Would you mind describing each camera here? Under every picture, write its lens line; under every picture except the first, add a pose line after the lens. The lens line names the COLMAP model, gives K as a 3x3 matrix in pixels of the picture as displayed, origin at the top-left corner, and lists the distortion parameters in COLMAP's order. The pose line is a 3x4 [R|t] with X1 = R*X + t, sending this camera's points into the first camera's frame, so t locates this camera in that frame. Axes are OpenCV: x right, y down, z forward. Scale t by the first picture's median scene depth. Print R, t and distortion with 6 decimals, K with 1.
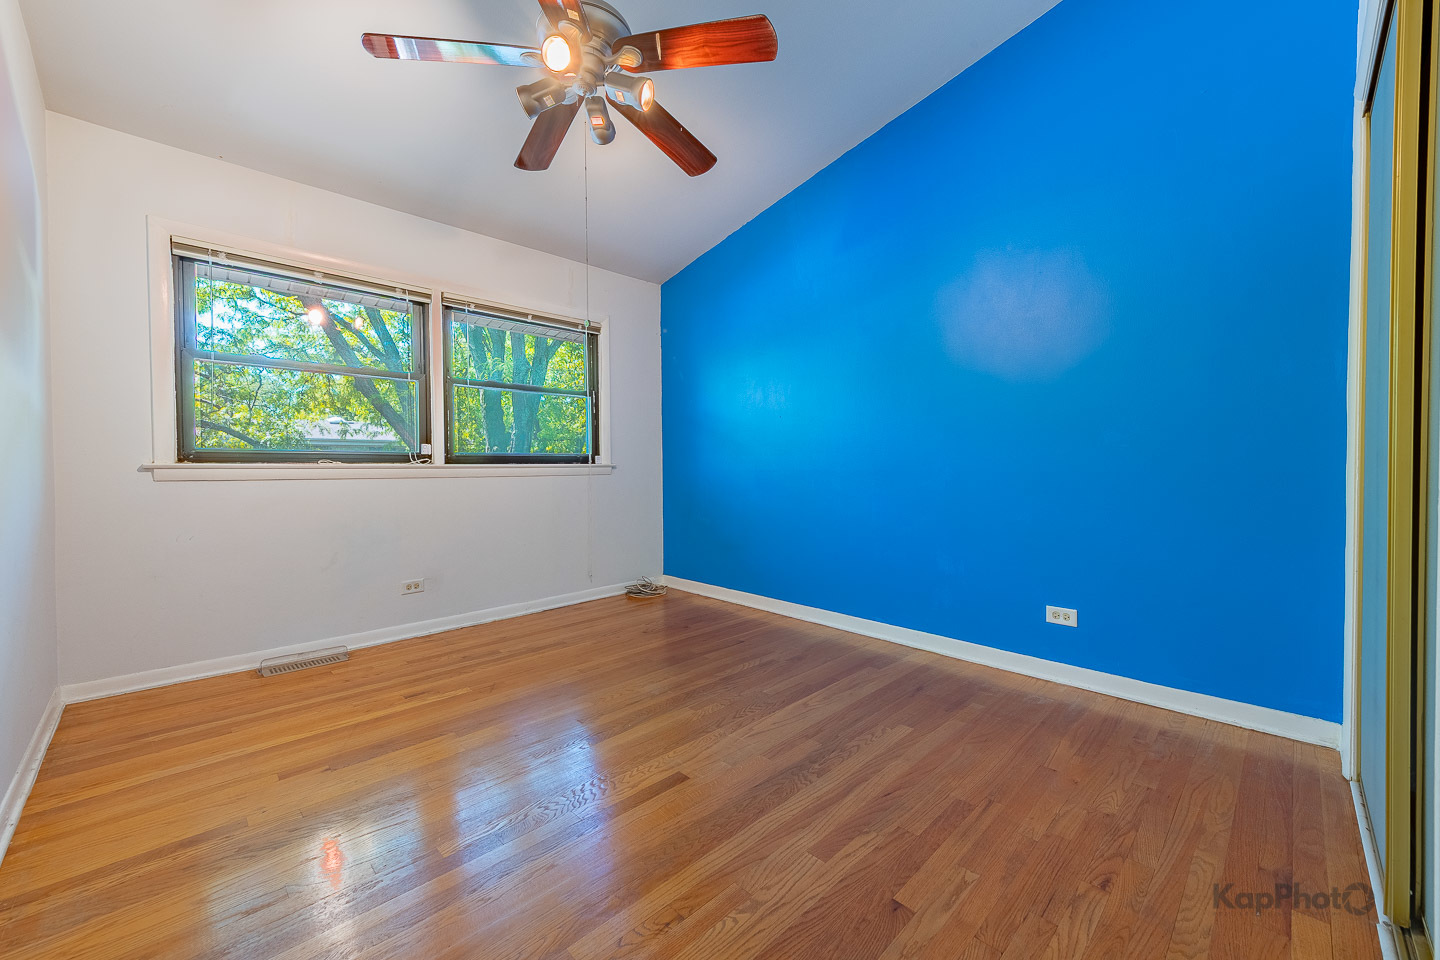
lens RADIAL K [[553.2, 0, 720.0], [0, 553.2, 480.0], [0, 0, 1]] dist [-0.004734, 0.000033]
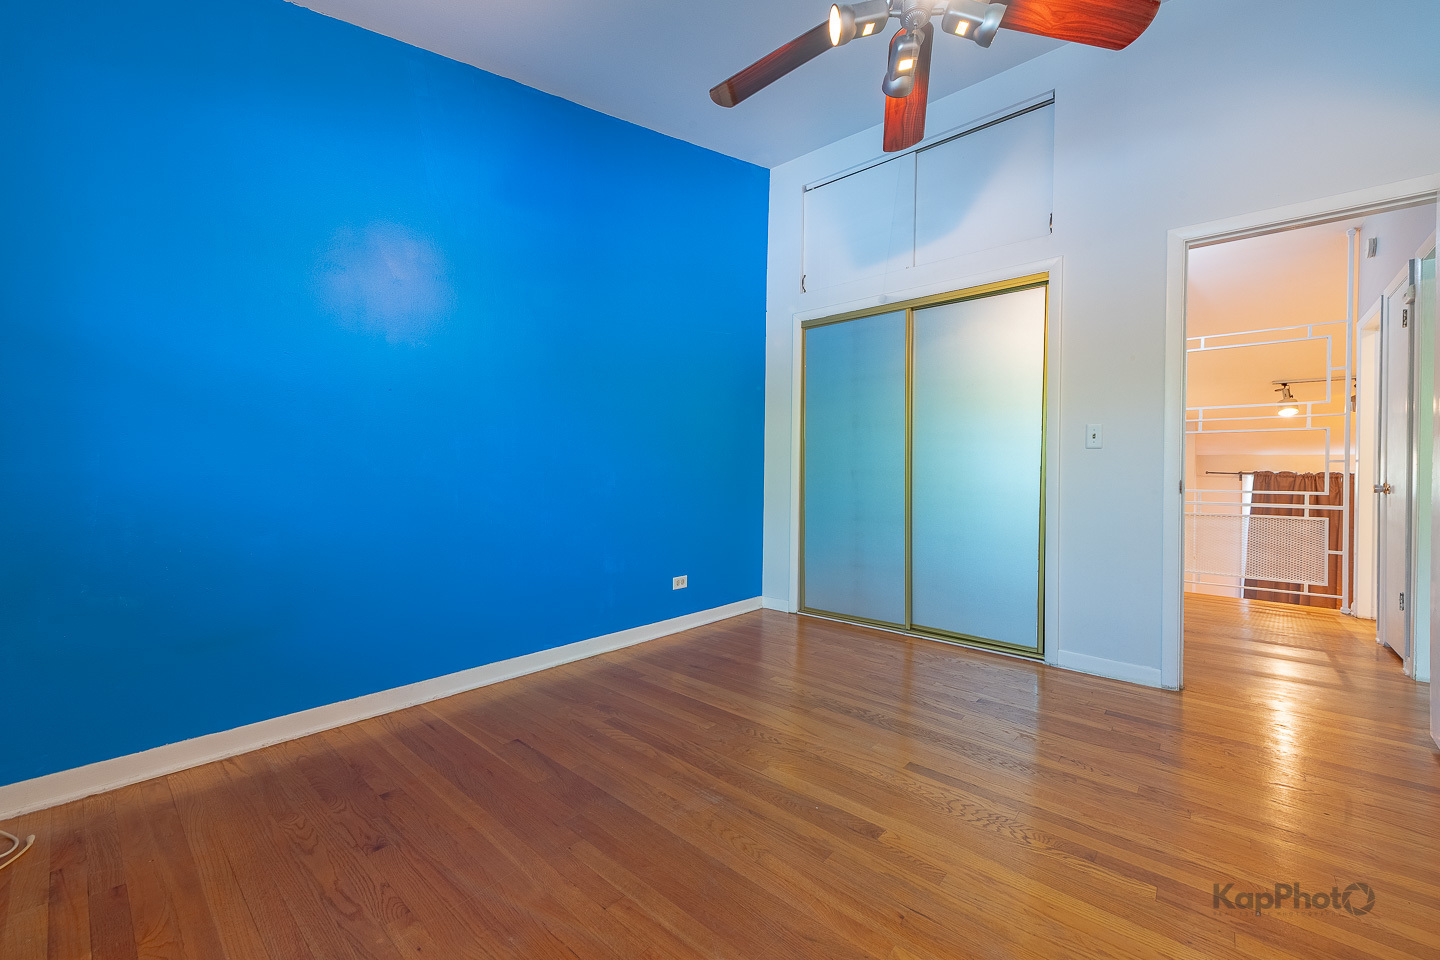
lens RADIAL K [[583.2, 0, 684.3], [0, 583.2, 475.2], [0, 0, 1]] dist [0.014736, -0.000113]
pose [[-0.053346, 0.000529, 0.998576, -0.863718], [0.016934, 0.999857, 0.000375, -0.022033], [-0.998432, 0.016930, -0.053347, 1.094319]]
